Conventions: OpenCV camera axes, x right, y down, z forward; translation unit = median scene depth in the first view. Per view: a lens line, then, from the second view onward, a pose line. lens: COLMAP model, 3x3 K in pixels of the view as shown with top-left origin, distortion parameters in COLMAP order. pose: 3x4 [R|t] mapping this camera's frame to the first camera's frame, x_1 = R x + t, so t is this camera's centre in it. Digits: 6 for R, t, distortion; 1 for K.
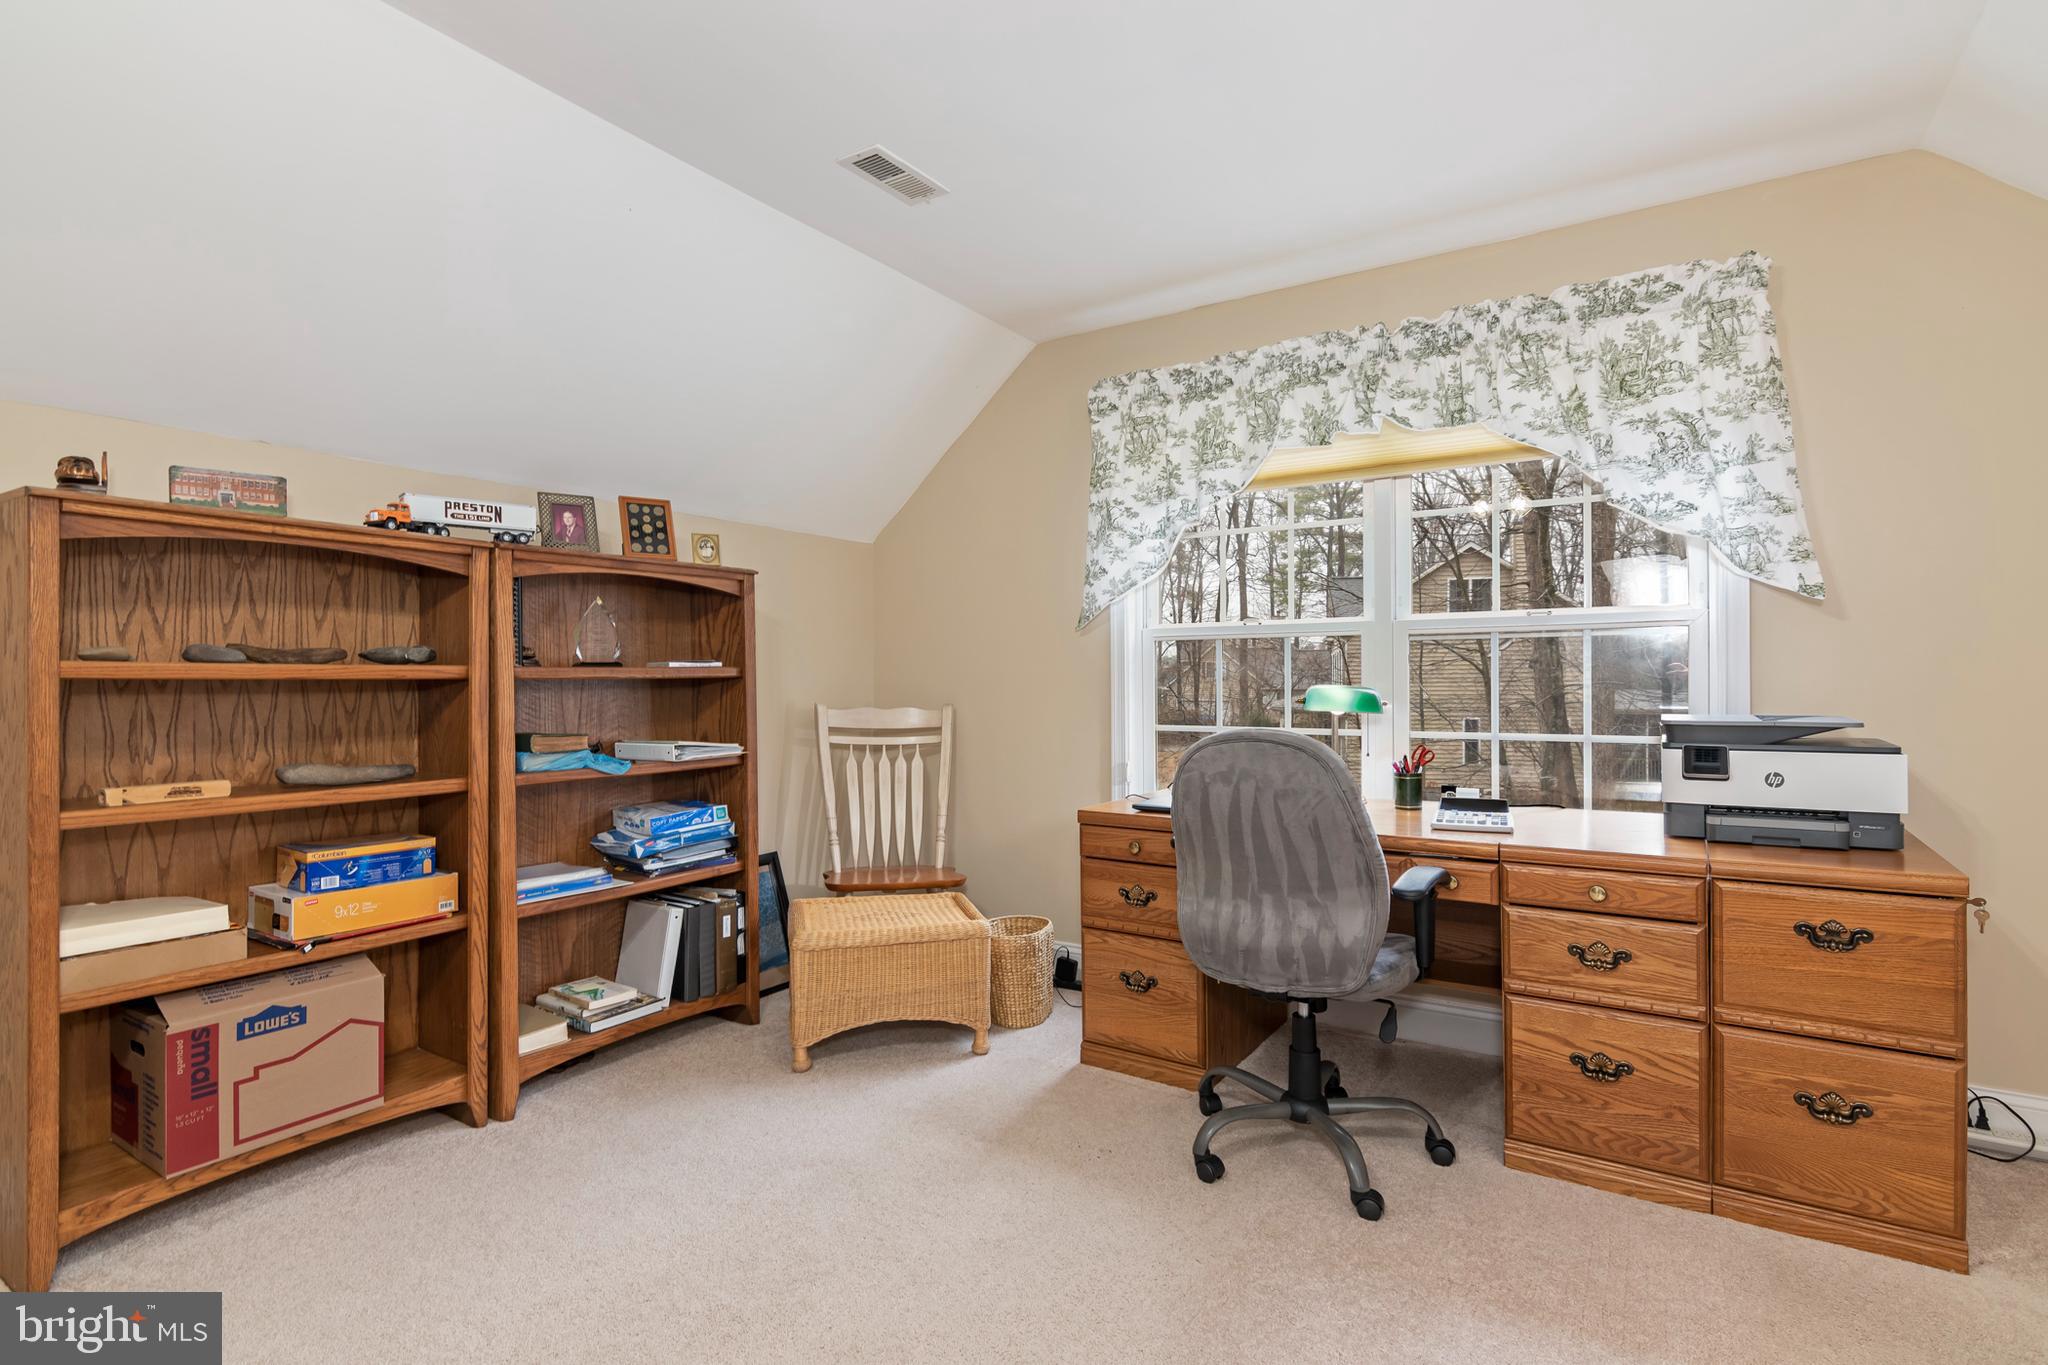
lens RADIAL K [[992.3, 0, 1016.4], [0, 992.3, 686.4], [0, 0, 1]] dist [-0.001504, -0.001487]
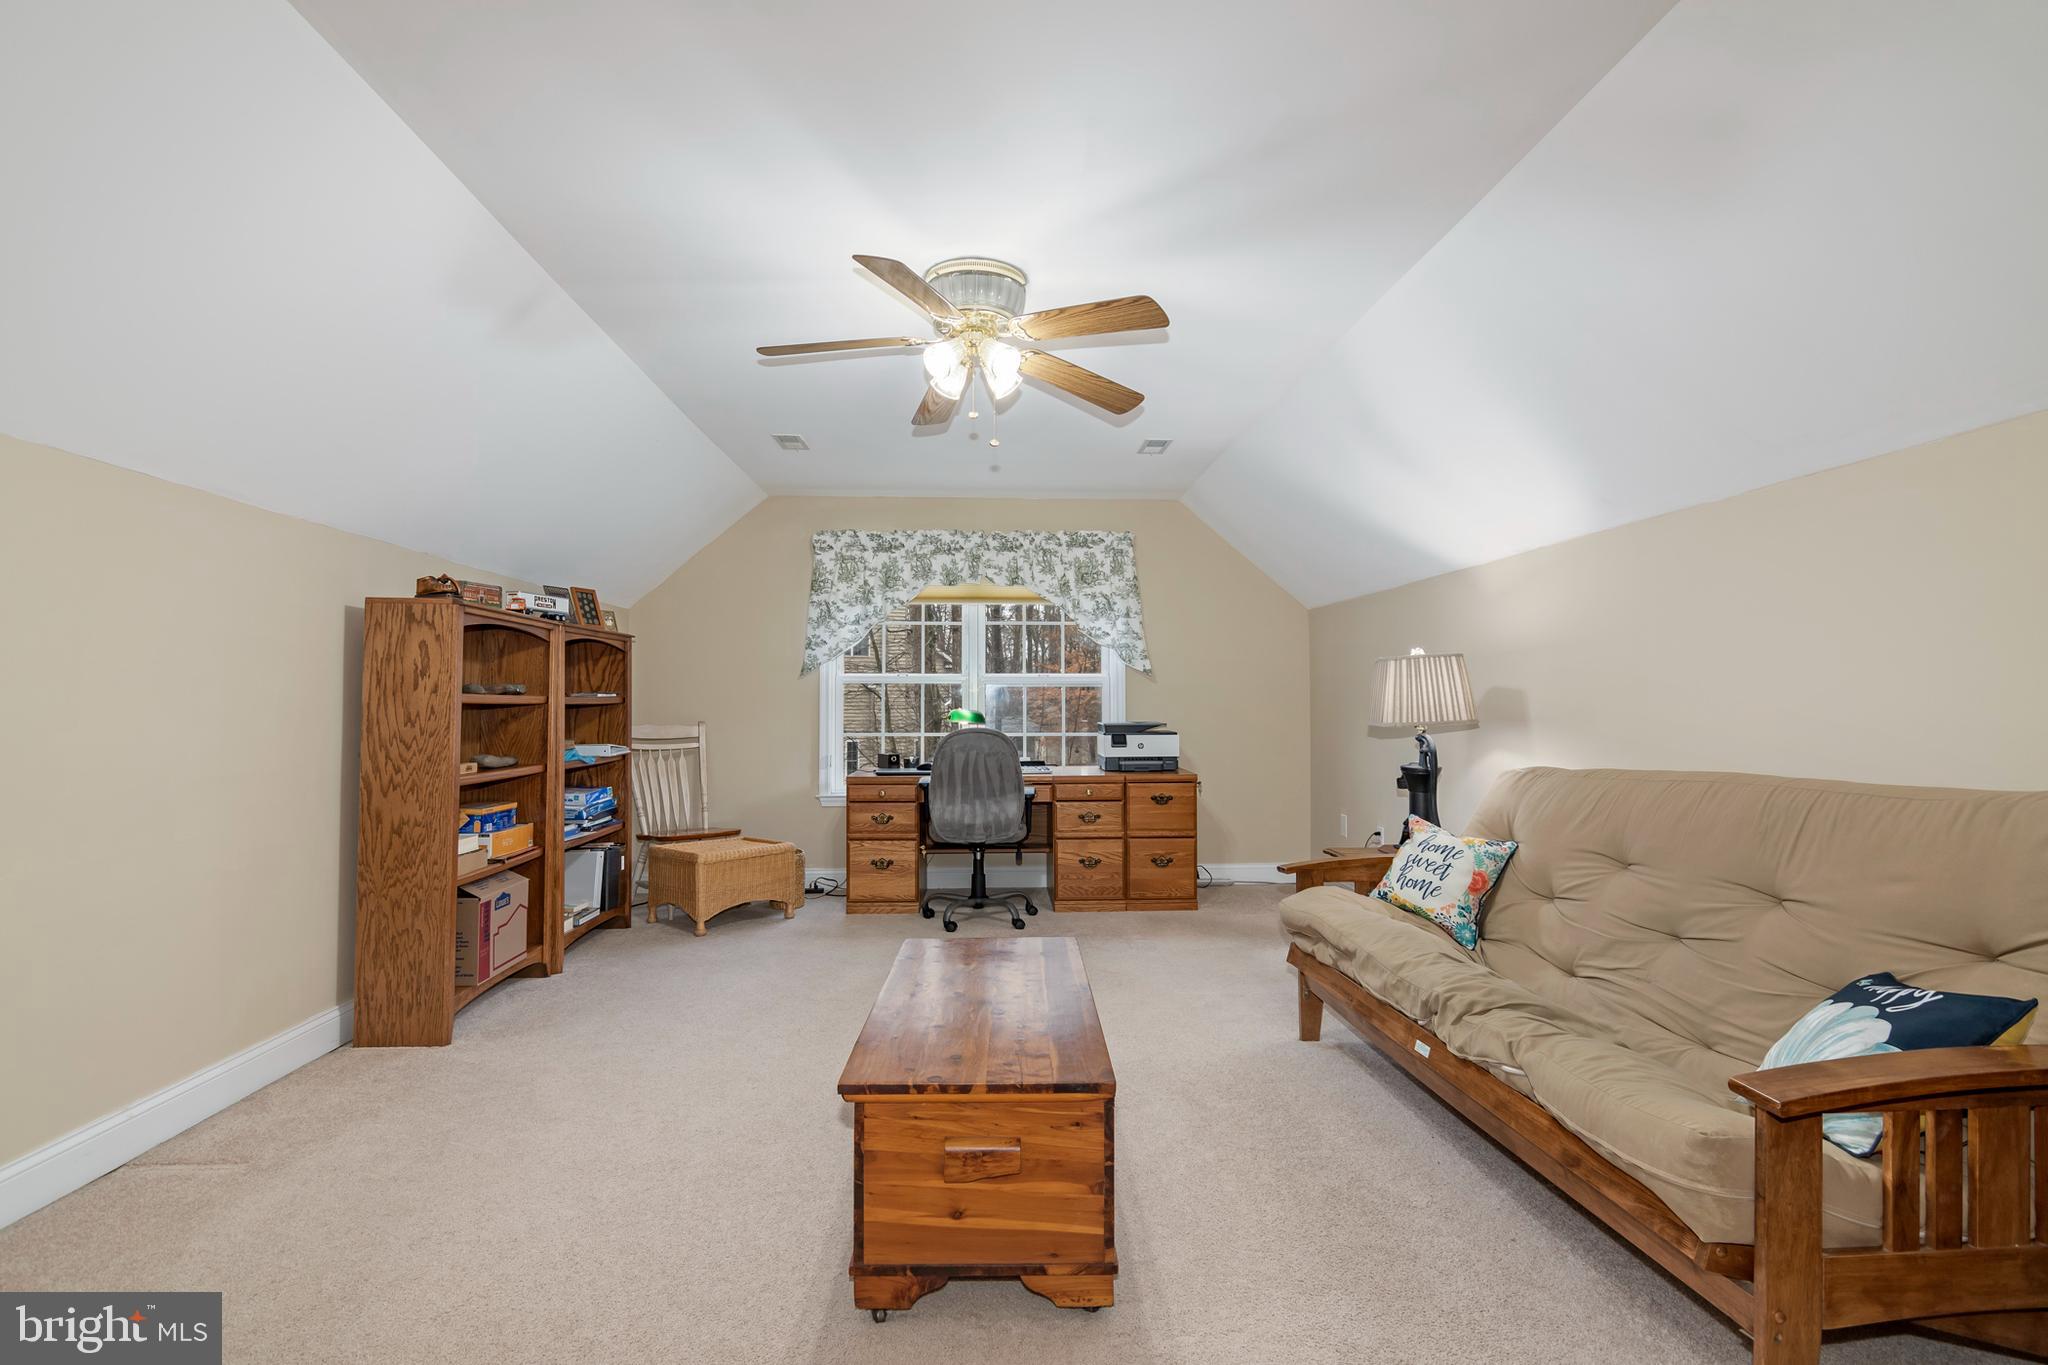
lens RADIAL K [[992.3, 0, 1026.9], [0, 992.3, 685.8], [0, 0, 1]] dist [-0.001504, -0.001487]
pose [[0.807107, 0.016034, 0.590188, -0.843079], [0.000418, 0.999615, -0.027728, 0.008162], [-0.590406, 0.022626, 0.806790, -0.768881]]
